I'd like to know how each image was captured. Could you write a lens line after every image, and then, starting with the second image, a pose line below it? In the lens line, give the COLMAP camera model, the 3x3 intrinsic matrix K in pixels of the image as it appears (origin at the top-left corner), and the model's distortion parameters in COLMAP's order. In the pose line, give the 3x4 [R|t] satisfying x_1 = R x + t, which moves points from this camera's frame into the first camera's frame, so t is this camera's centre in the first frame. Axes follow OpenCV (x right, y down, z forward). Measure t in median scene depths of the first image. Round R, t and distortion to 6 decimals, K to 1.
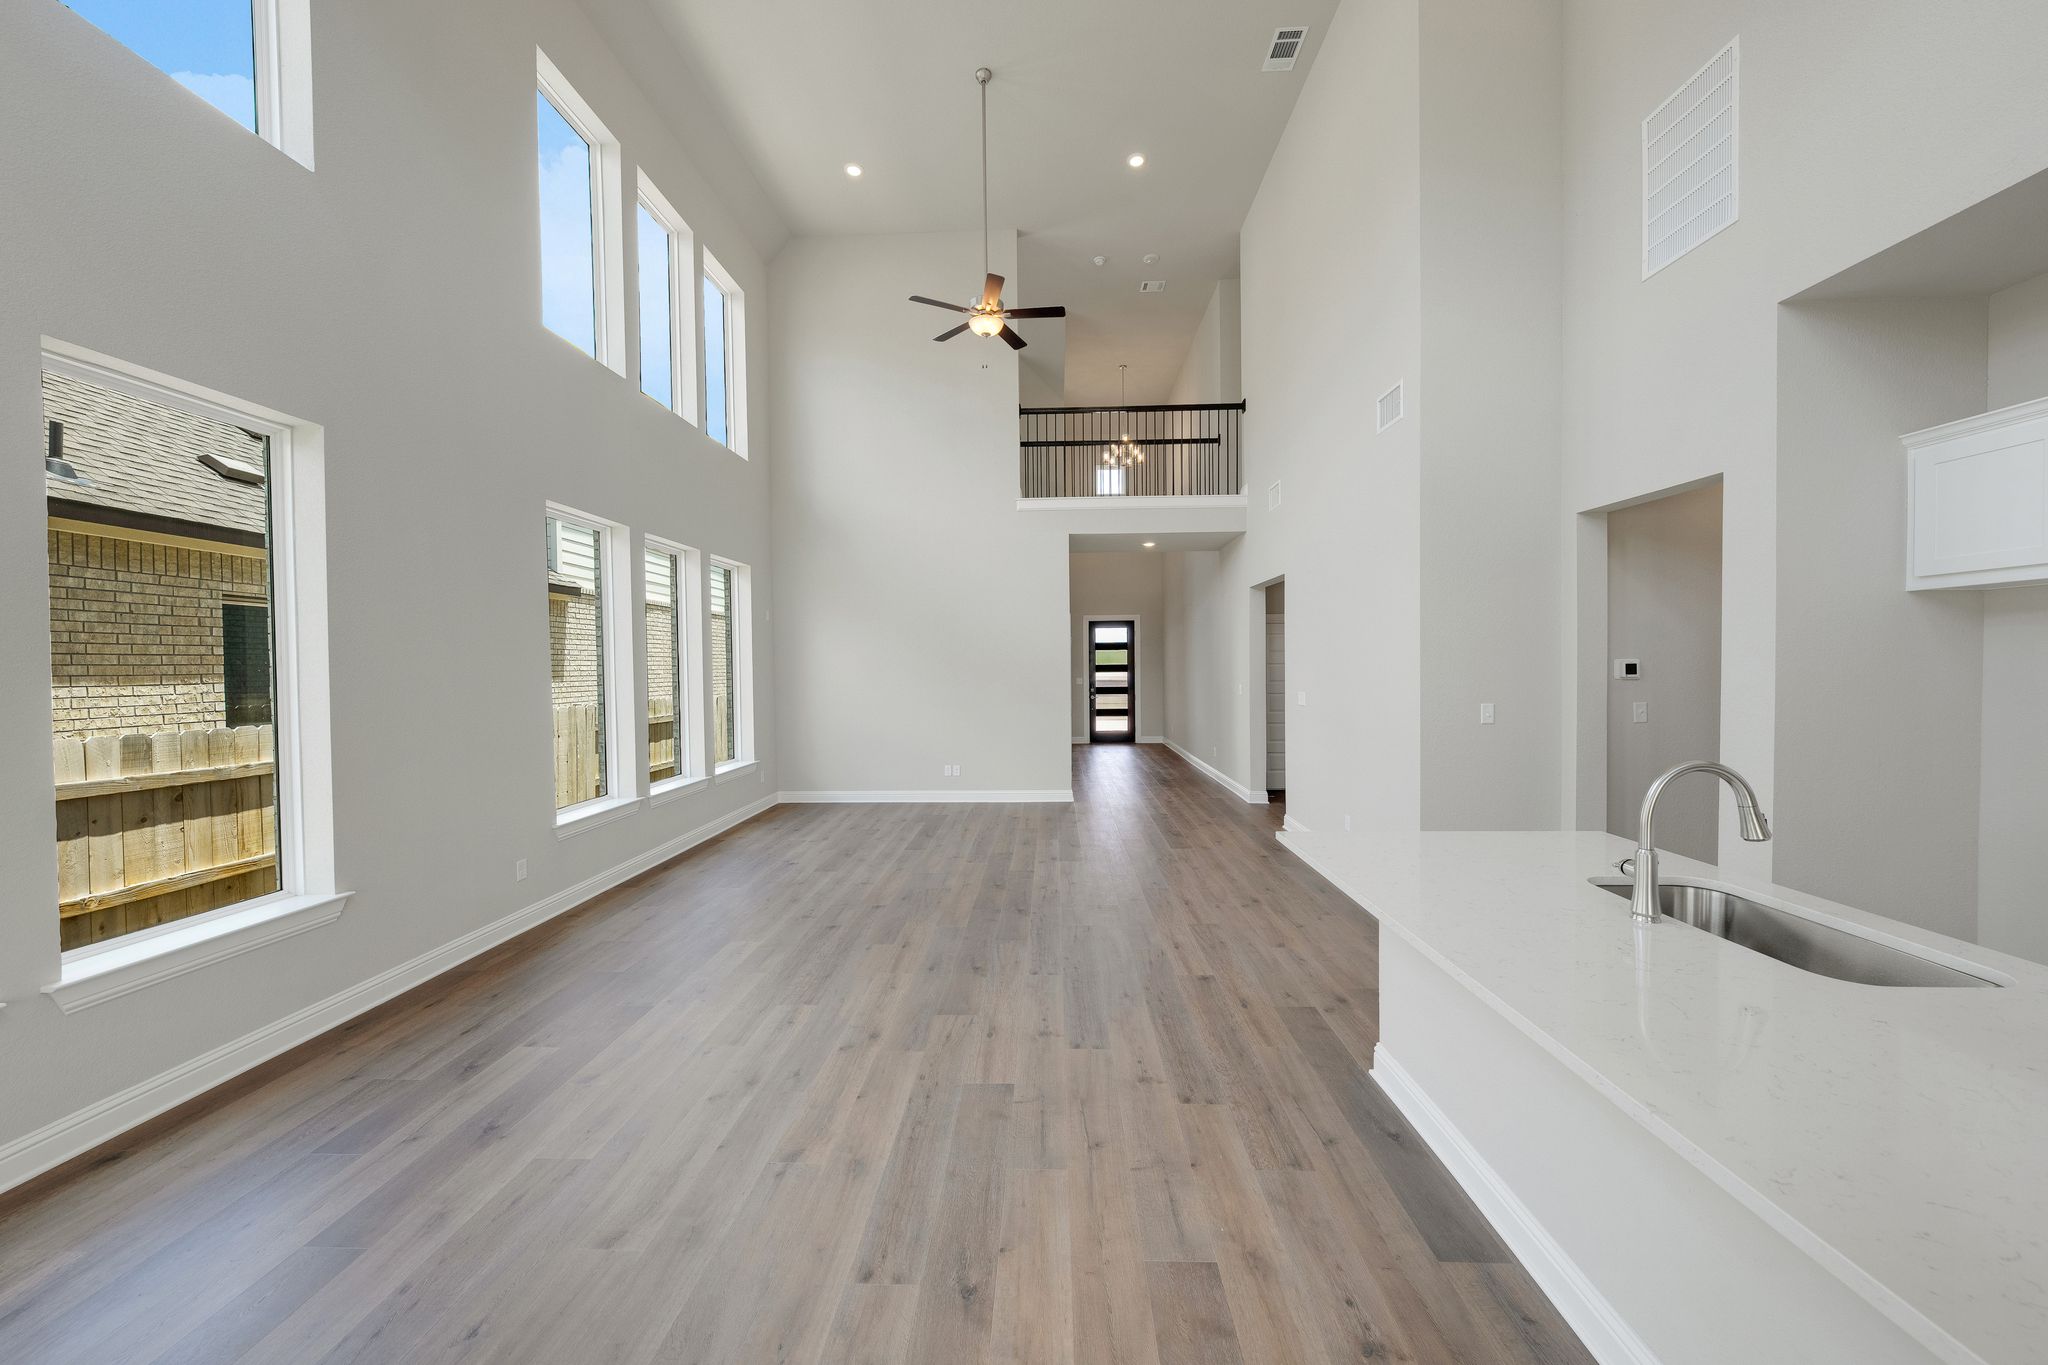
lens RADIAL K [[701.4, 0, 1027.2], [0, 701.4, 680.6], [0, 0, 1]] dist [-0.003964, -0.000161]
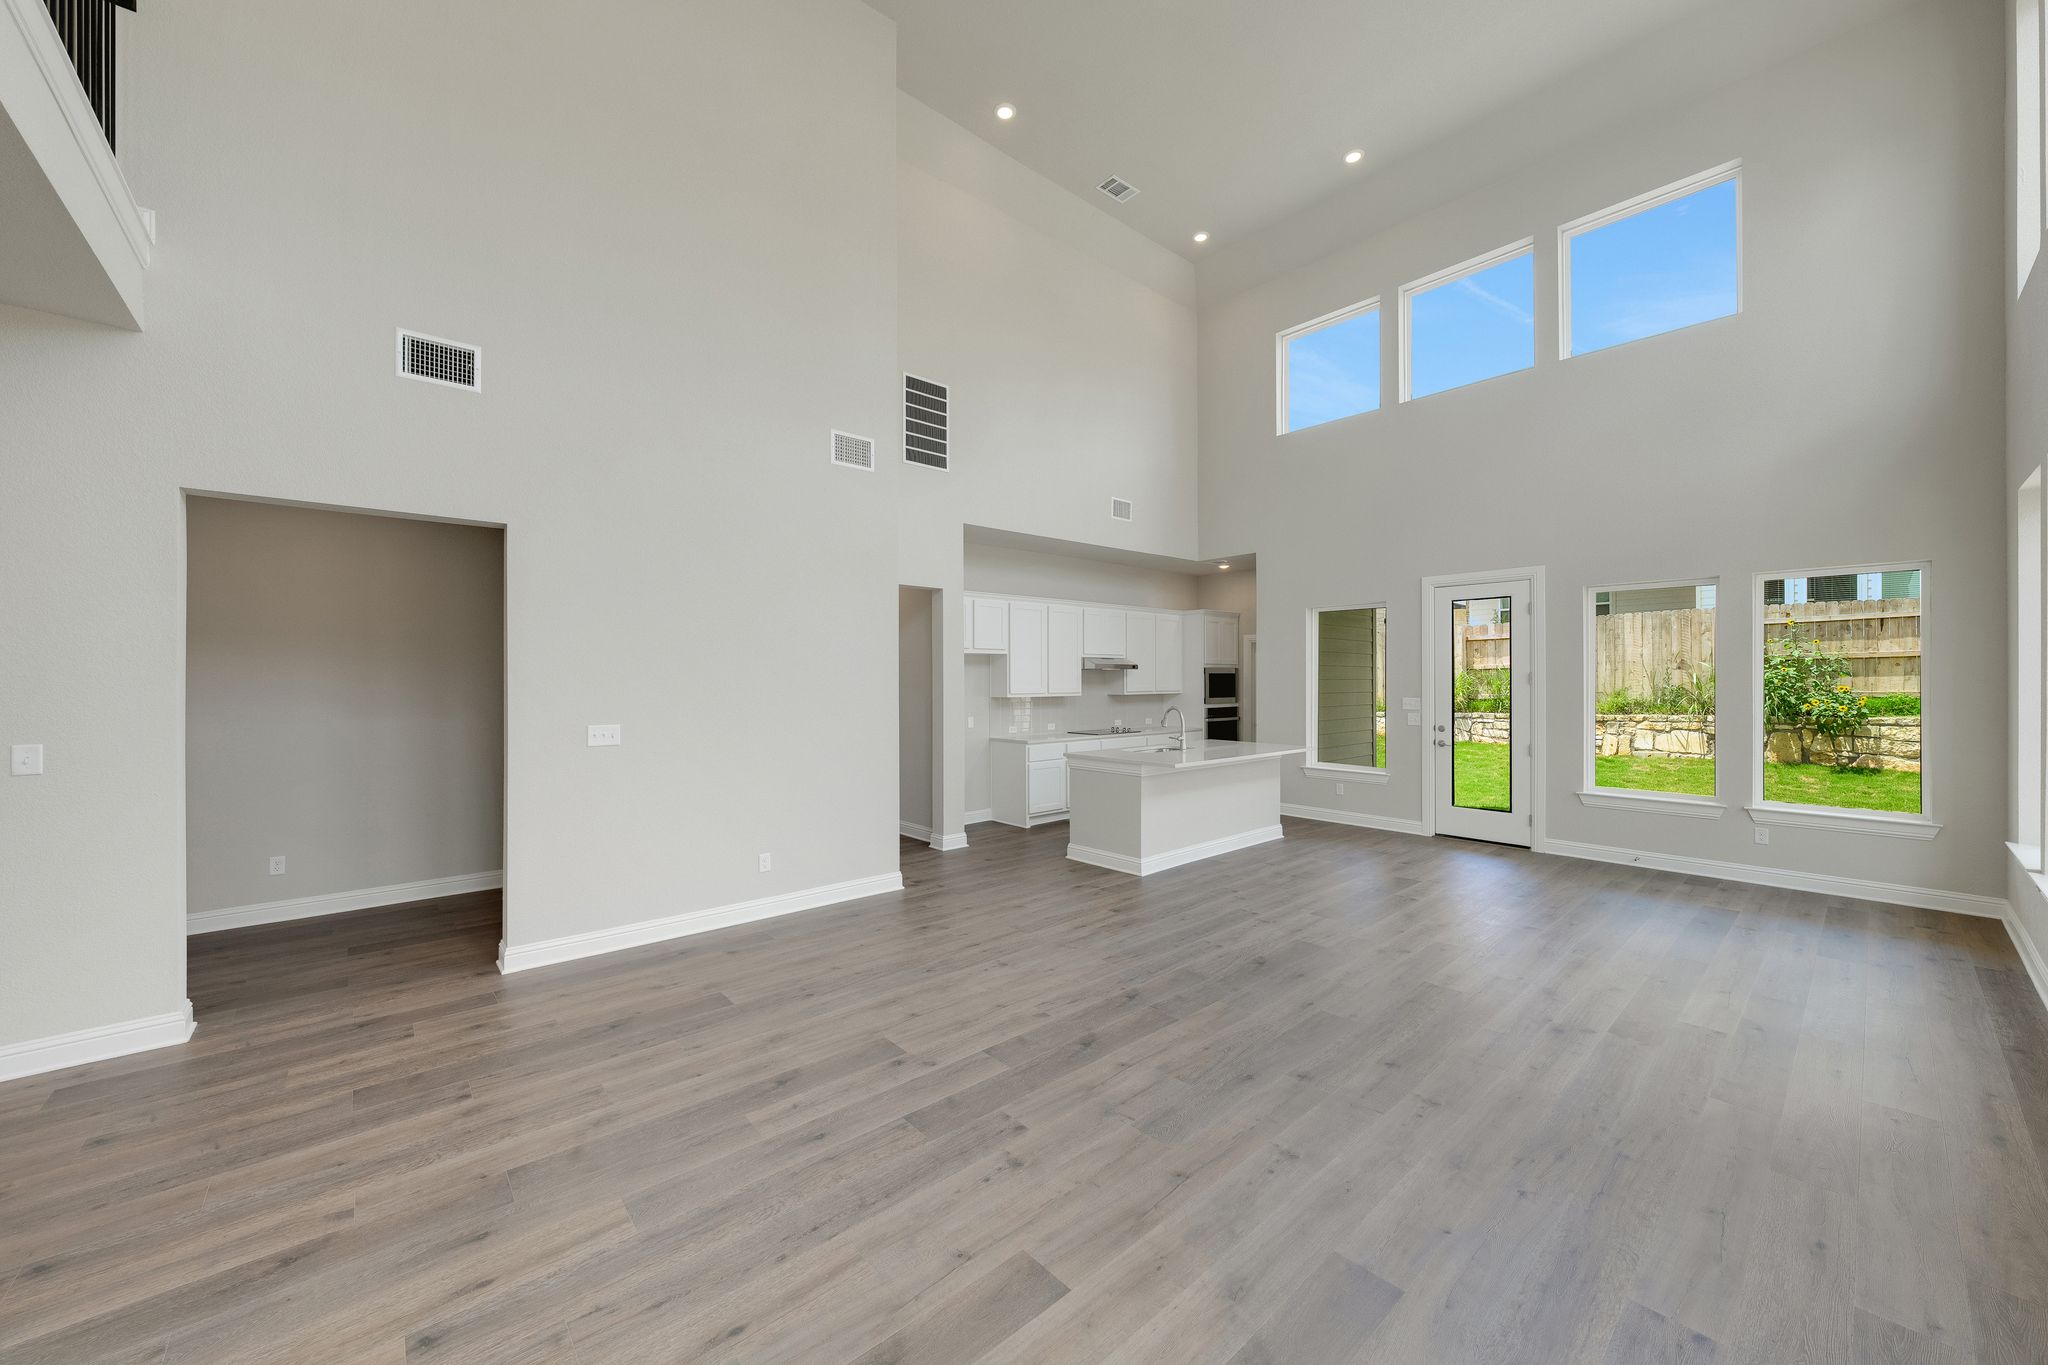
lens RADIAL K [[751.9, 0, 1015.8], [0, 751.9, 682.5], [0, 0, 1]] dist [-0.006429, -0.000193]
pose [[-0.679900, 0.009693, 0.733241, -0.575593], [0.026399, 0.999588, 0.011265, -0.033097], [-0.732829, 0.027016, -0.679876, 1.776514]]
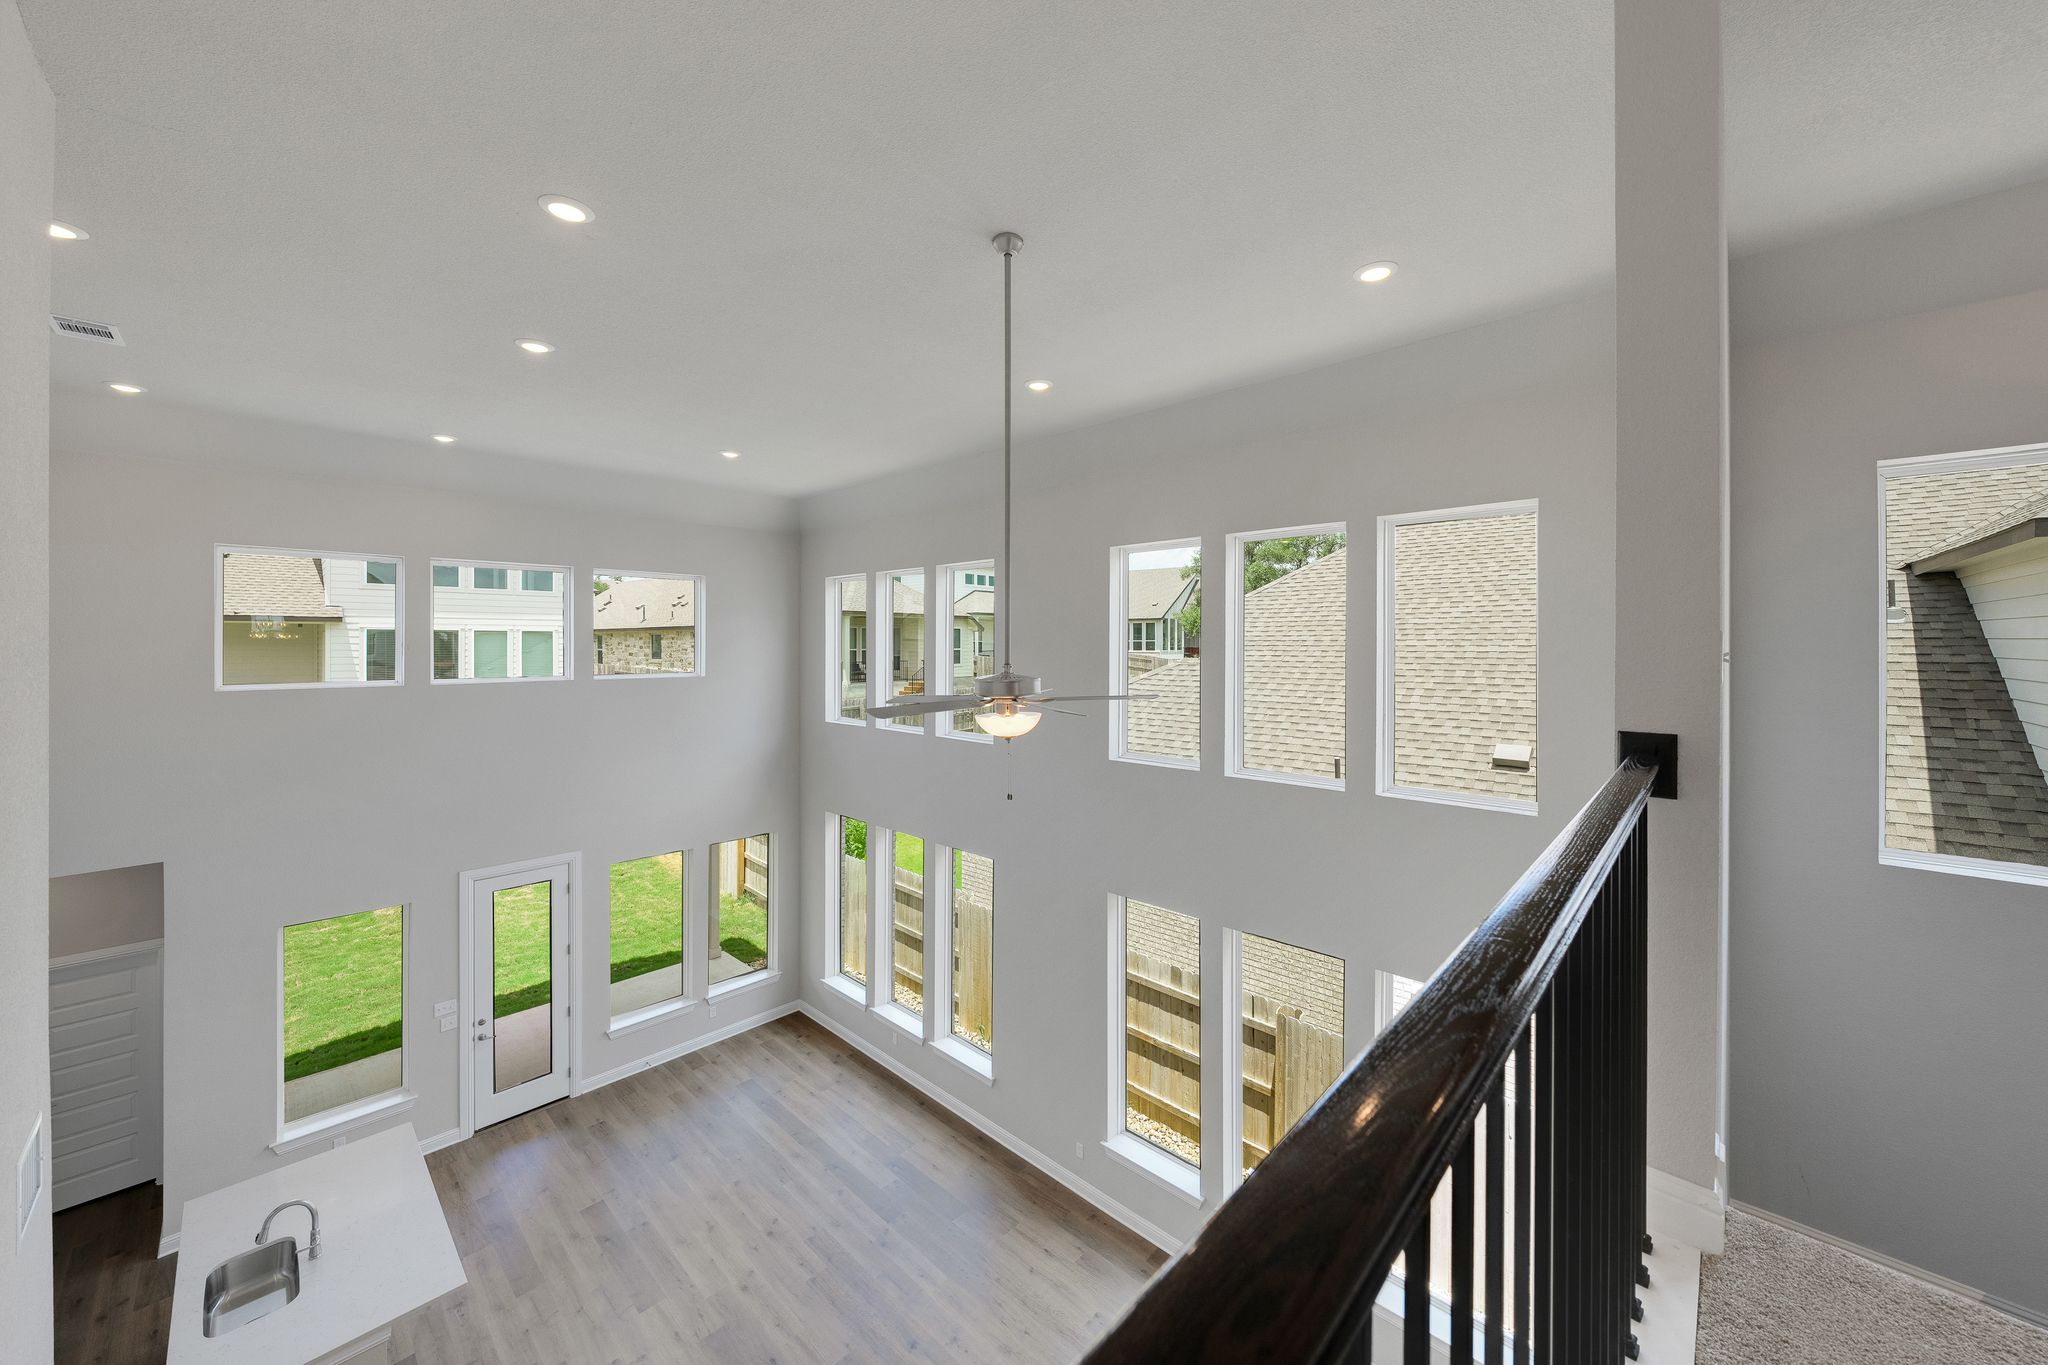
lens RADIAL K [[751.9, 0, 1032.7], [0, 751.9, 640.2], [0, 0, 1]] dist [-0.006429, -0.000193]
pose [[-0.659942, 0.008604, -0.751267, 0.489110], [-0.009710, 0.999753, 0.019980, -0.812403], [0.751254, 0.020480, -0.659695, 1.942250]]
